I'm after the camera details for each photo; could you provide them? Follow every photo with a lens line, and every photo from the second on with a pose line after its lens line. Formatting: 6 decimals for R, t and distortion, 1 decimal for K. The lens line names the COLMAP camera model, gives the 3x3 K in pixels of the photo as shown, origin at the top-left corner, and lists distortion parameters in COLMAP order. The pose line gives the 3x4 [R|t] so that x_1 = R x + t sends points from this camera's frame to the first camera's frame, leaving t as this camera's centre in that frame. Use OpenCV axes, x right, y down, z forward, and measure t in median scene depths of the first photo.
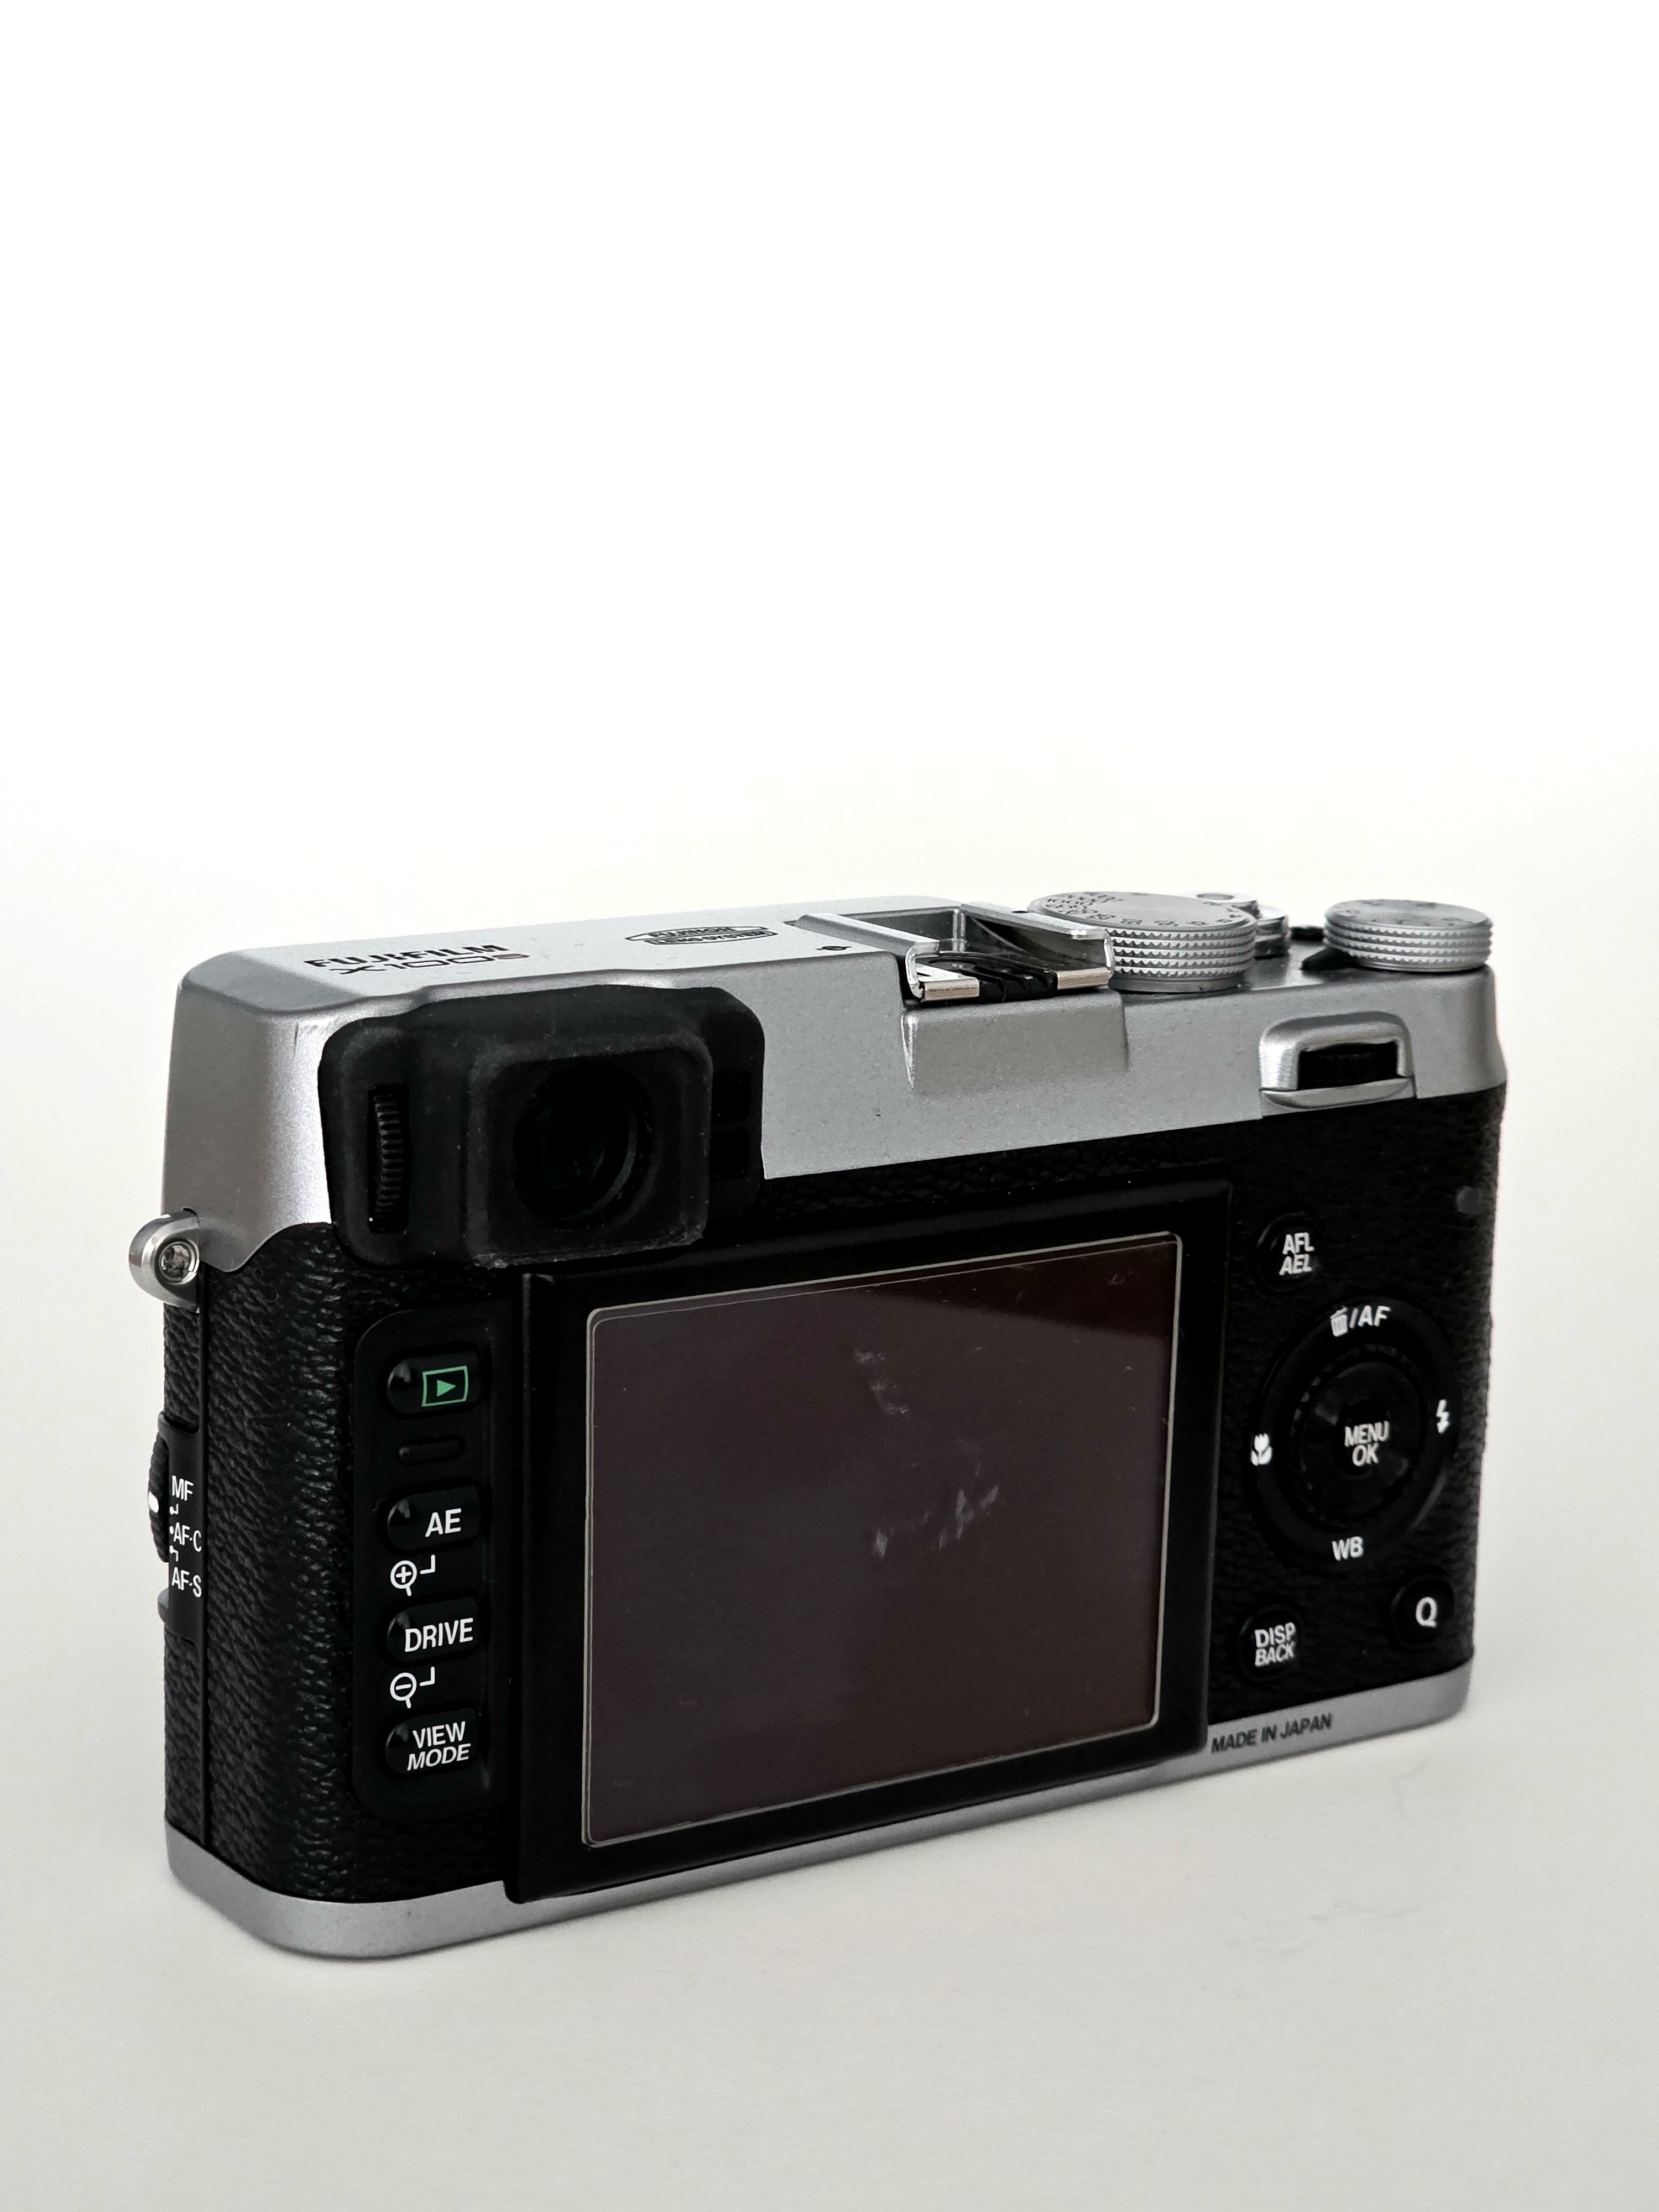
lens RADIAL K [[4385.5, 0, 826.9], [0, 4385.5, 1105.5], [0, 0, 1]] dist [-0.055095, 0.226303]
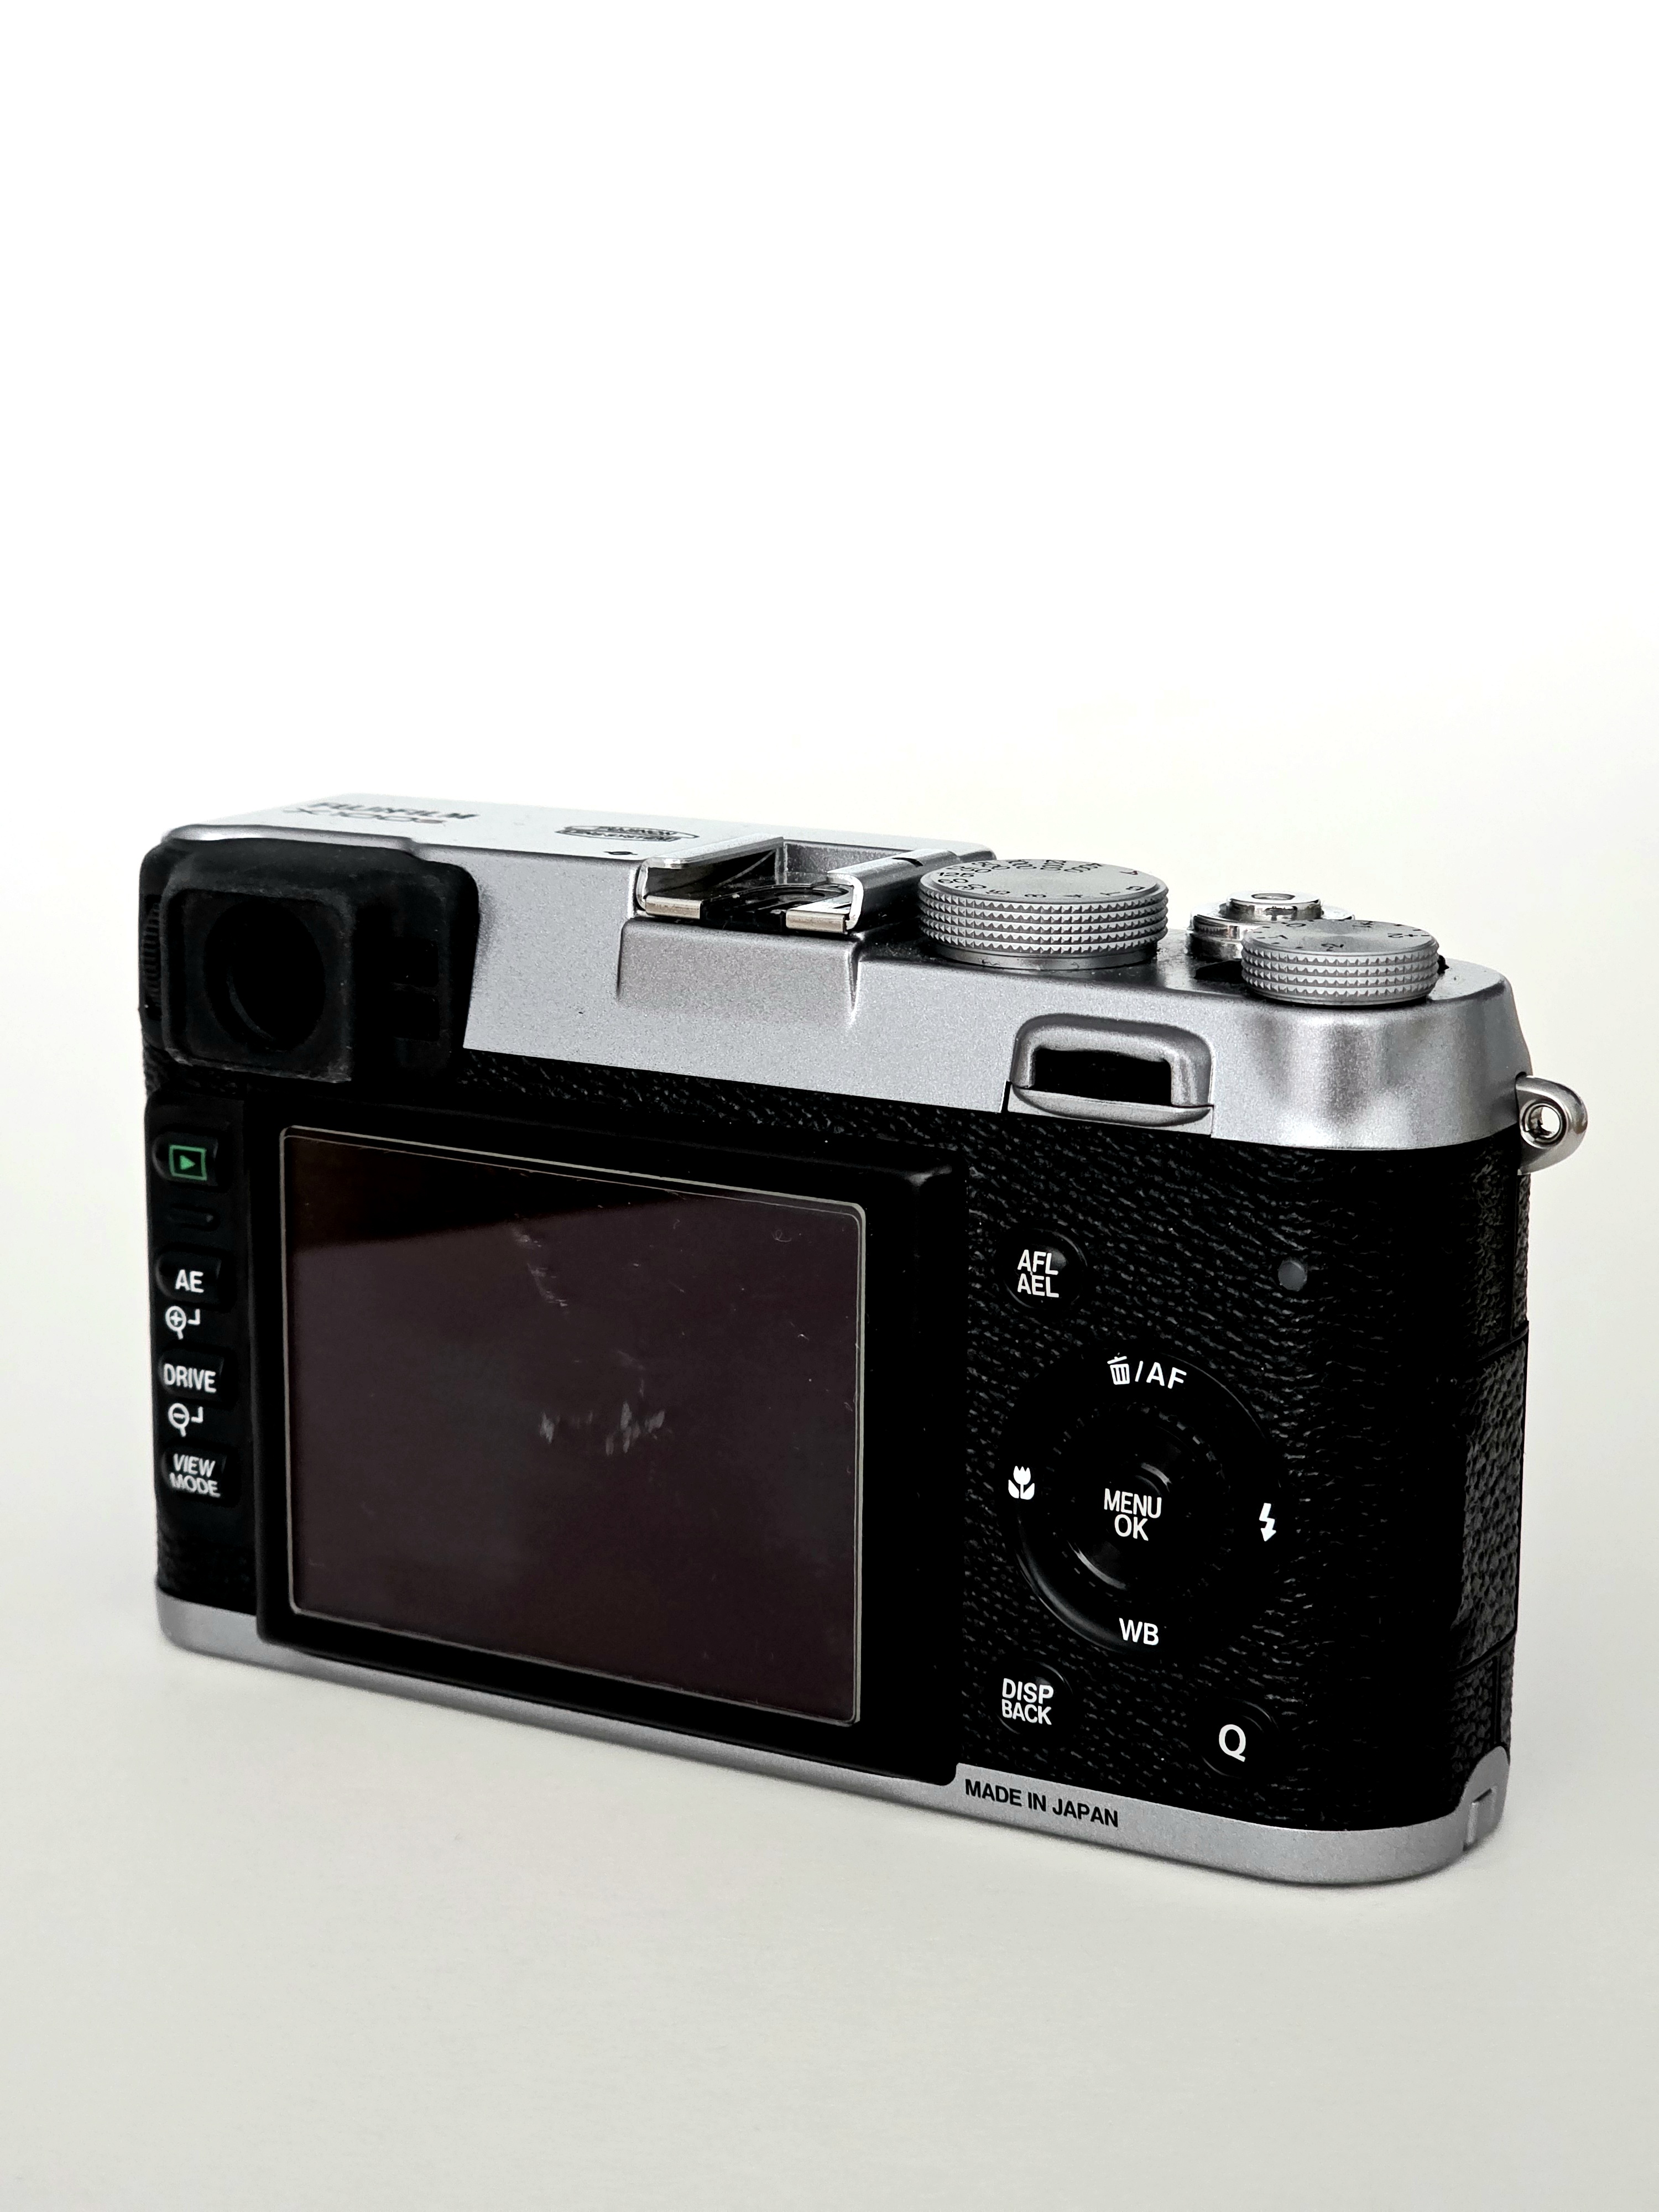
lens RADIAL K [[4385.5, 0, 826.9], [0, 4385.5, 1105.5], [0, 0, 1]] dist [-0.055095, 0.226303]
pose [[0.421806, 0.169626, -0.890678, 0.884336], [-0.162832, 0.980545, 0.109627, -0.091533], [0.891945, 0.098789, 0.441220, 0.562040]]
